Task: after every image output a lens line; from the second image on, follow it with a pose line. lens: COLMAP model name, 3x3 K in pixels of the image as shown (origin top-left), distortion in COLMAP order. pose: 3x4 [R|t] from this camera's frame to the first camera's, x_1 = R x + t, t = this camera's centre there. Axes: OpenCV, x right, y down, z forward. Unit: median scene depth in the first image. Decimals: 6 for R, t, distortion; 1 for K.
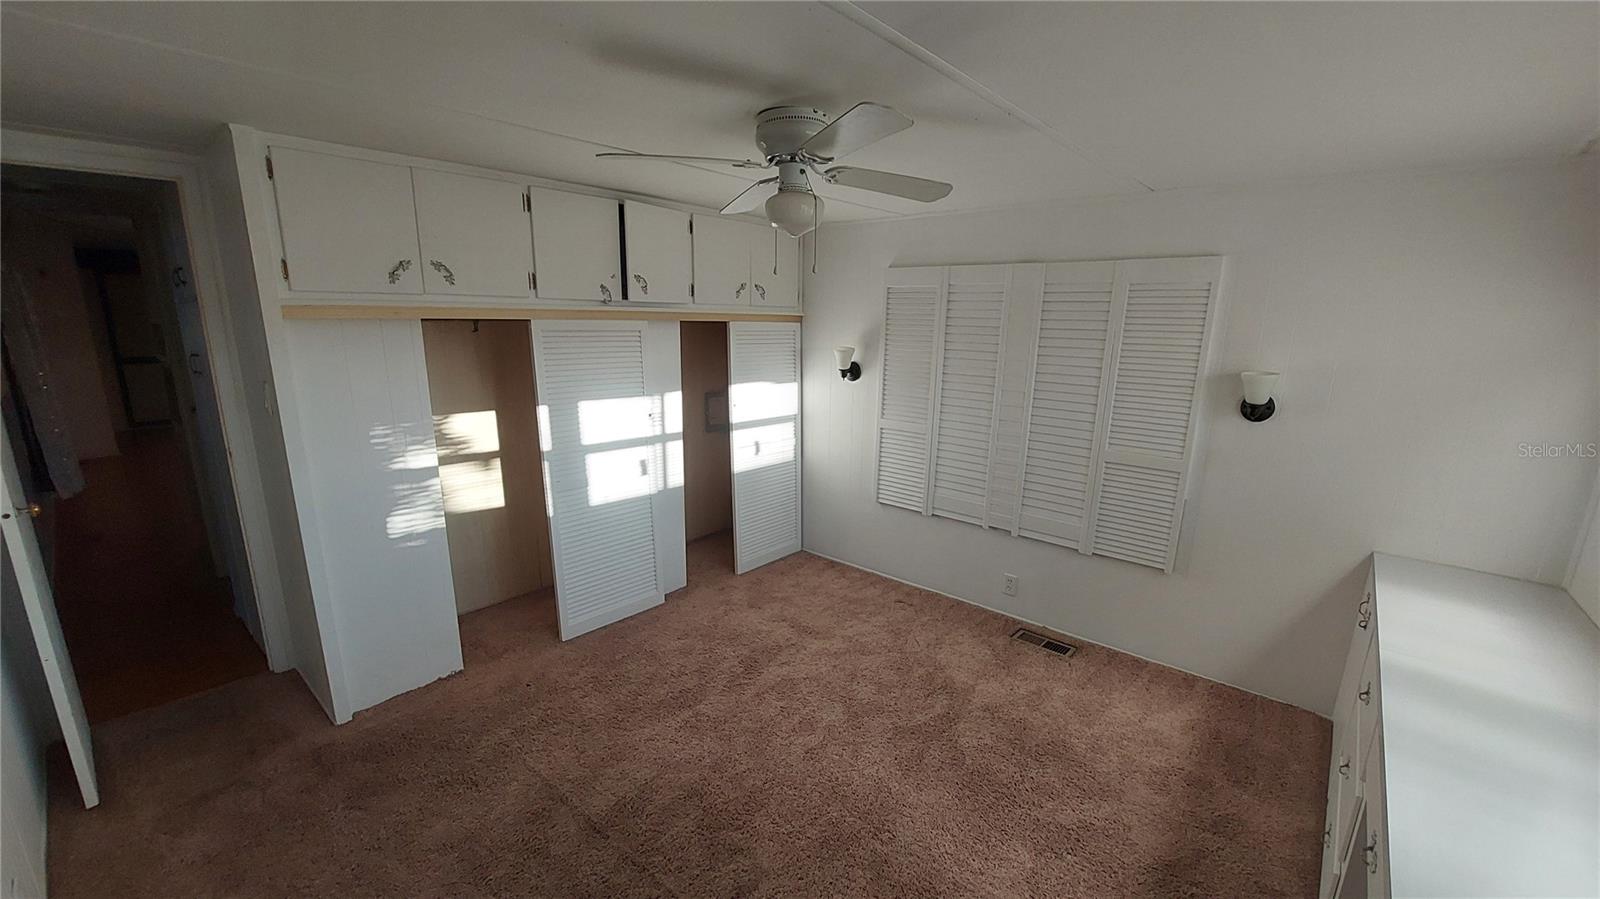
lens RADIAL K [[635.7, 0, 798.0], [0, 635.7, 467.4], [0, 0, 1]] dist [-0.018118, -0.000364]
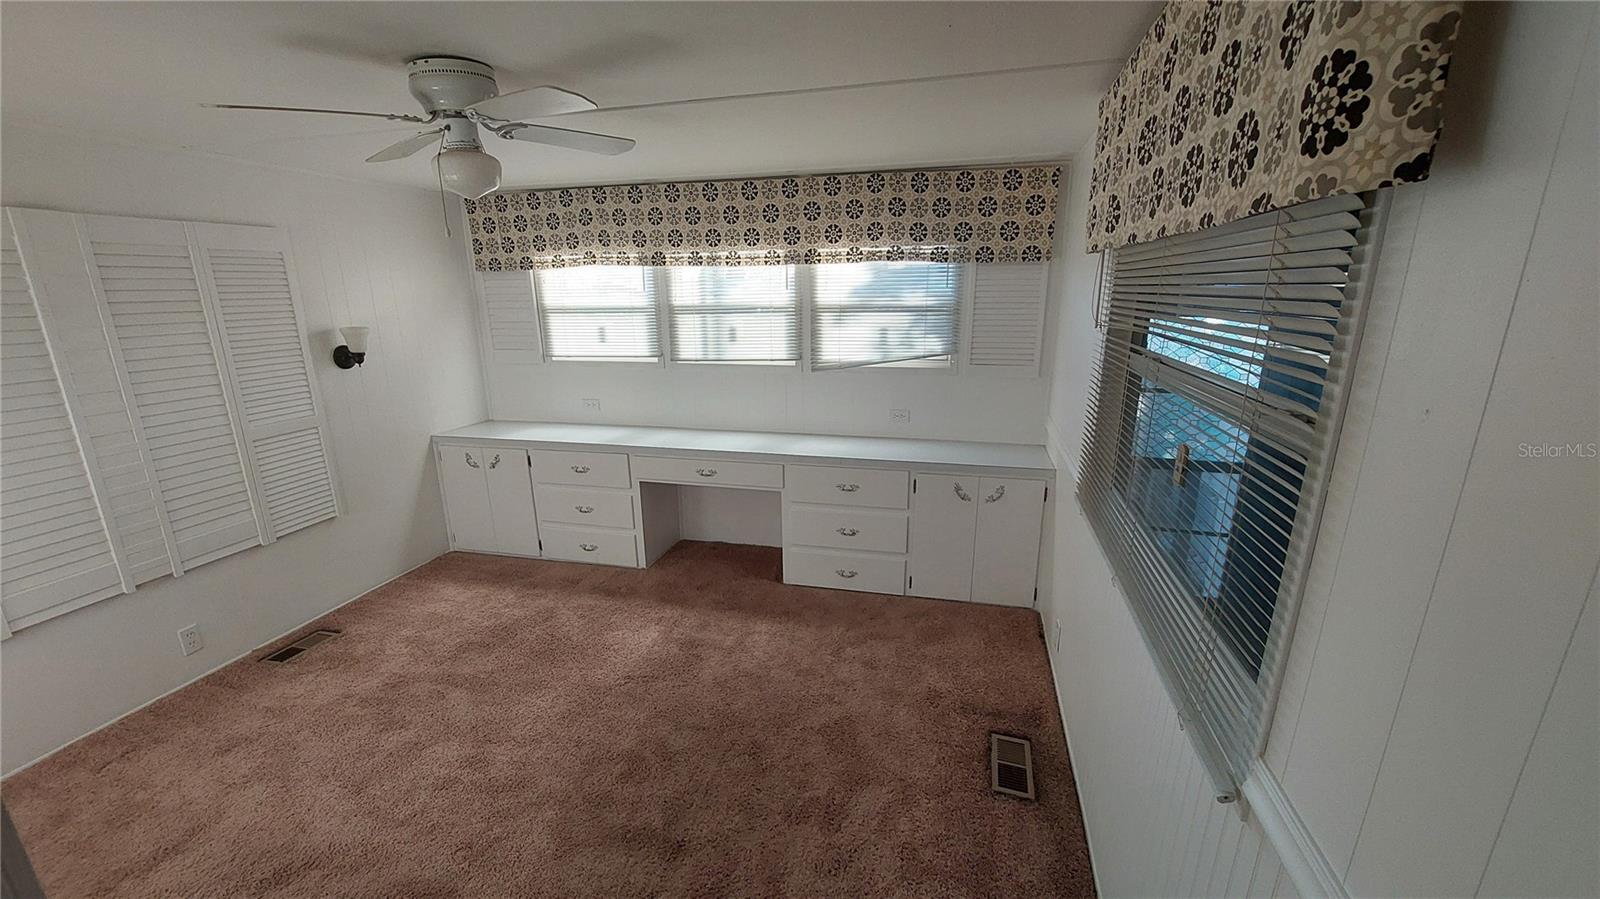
lens RADIAL K [[635.7, 0, 798.0], [0, 635.7, 467.4], [0, 0, 1]] dist [-0.018118, -0.000364]
pose [[-0.419269, -0.268174, 0.867350, -0.721380], [0.212653, 0.899788, 0.380999, -0.168524], [-0.882605, 0.344186, -0.320225, 0.656294]]
